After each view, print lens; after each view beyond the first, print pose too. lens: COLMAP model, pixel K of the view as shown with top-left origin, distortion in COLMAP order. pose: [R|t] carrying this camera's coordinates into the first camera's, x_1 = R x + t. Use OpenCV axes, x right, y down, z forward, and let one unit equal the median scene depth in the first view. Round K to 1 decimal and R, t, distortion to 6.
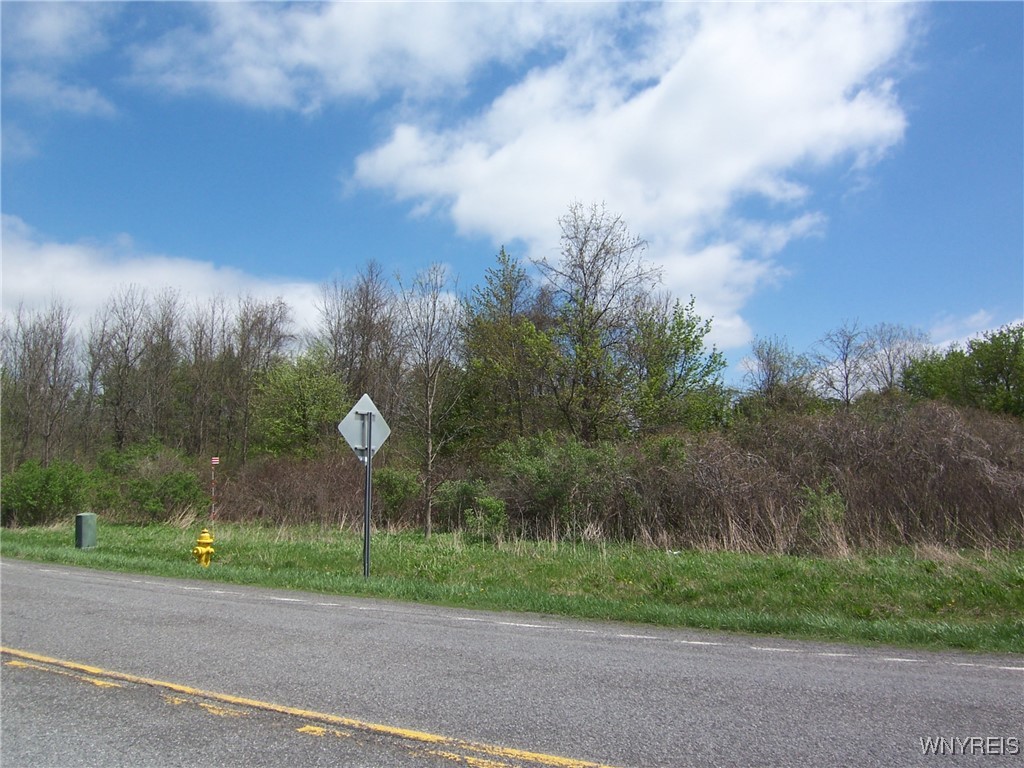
lens RADIAL K [[705.3, 0, 512.0], [0, 705.3, 384.0], [0, 0, 1]] dist [-0.000230, -0.001458]
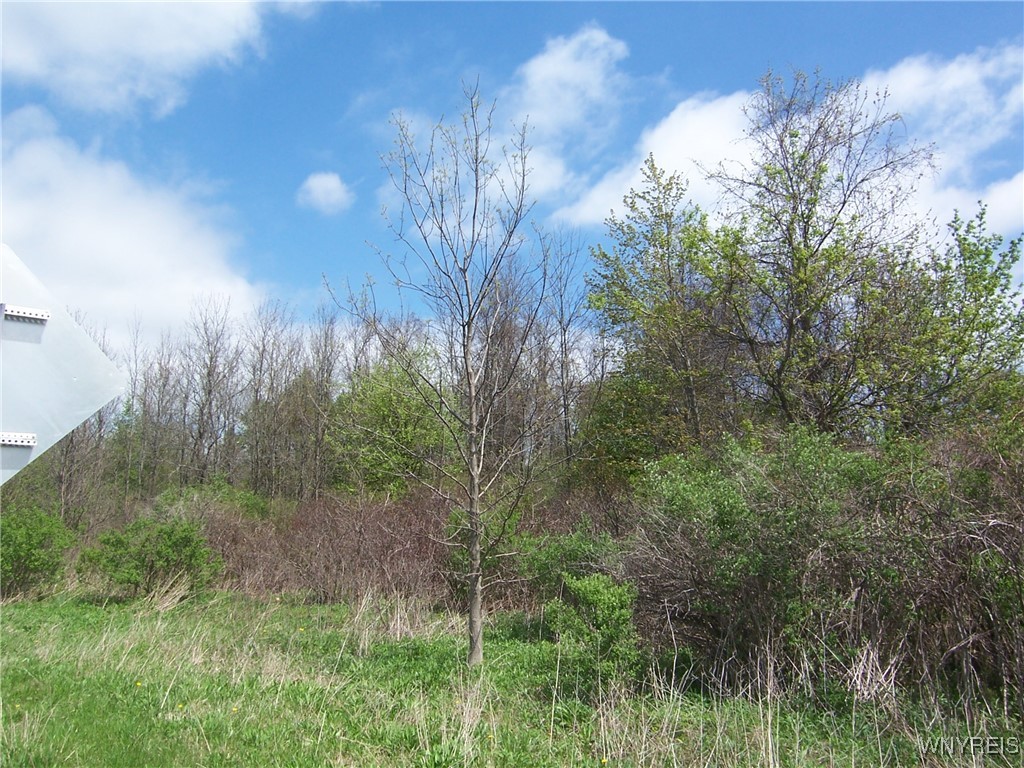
lens RADIAL K [[1002.4, 0, 512.0], [0, 1002.4, 384.0], [0, 0, 1]] dist [0.017733, -0.132284]
pose [[0.985284, -0.037605, -0.166739, 0.019702], [0.037063, 0.999293, -0.006361, 0.052078], [0.166861, 0.000088, 0.985981, 0.425515]]
